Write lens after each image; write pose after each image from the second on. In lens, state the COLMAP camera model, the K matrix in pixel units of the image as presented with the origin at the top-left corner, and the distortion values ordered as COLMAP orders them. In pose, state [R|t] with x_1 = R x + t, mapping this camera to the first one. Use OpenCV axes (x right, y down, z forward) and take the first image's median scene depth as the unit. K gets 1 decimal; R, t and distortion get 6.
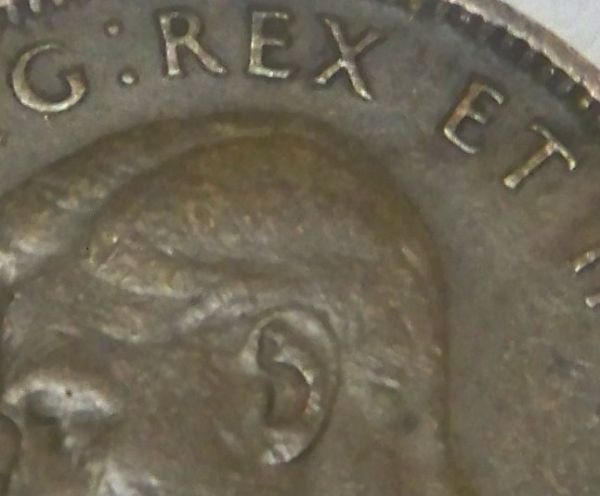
lens RADIAL K [[703.3, 0, 301.5], [0, 703.3, 247.6], [0, 0, 1]] dist [0.005143, 0.000000]
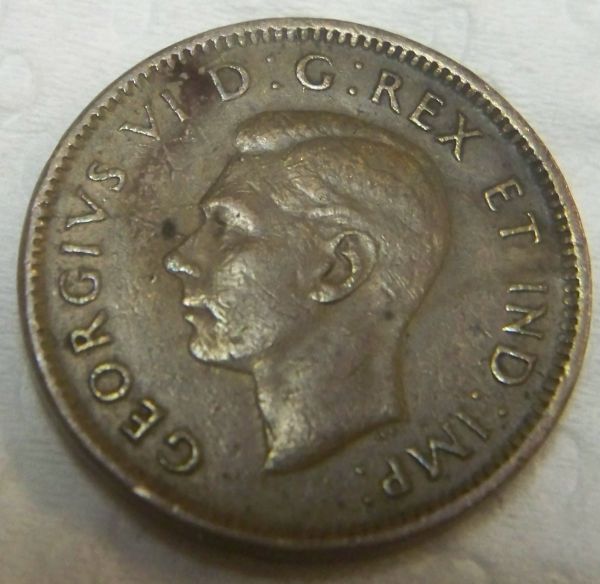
lens RADIAL K [[710.5, 0, 299.8], [0, 710.5, 291.7], [0, 0, 1]] dist [-0.027389, 0.000000]
pose [[0.877630, 0.478216, 0.032783, -0.159452], [-0.470023, 0.845142, 0.254583, -0.185520], [0.094039, -0.238839, 0.966495, -0.889199]]
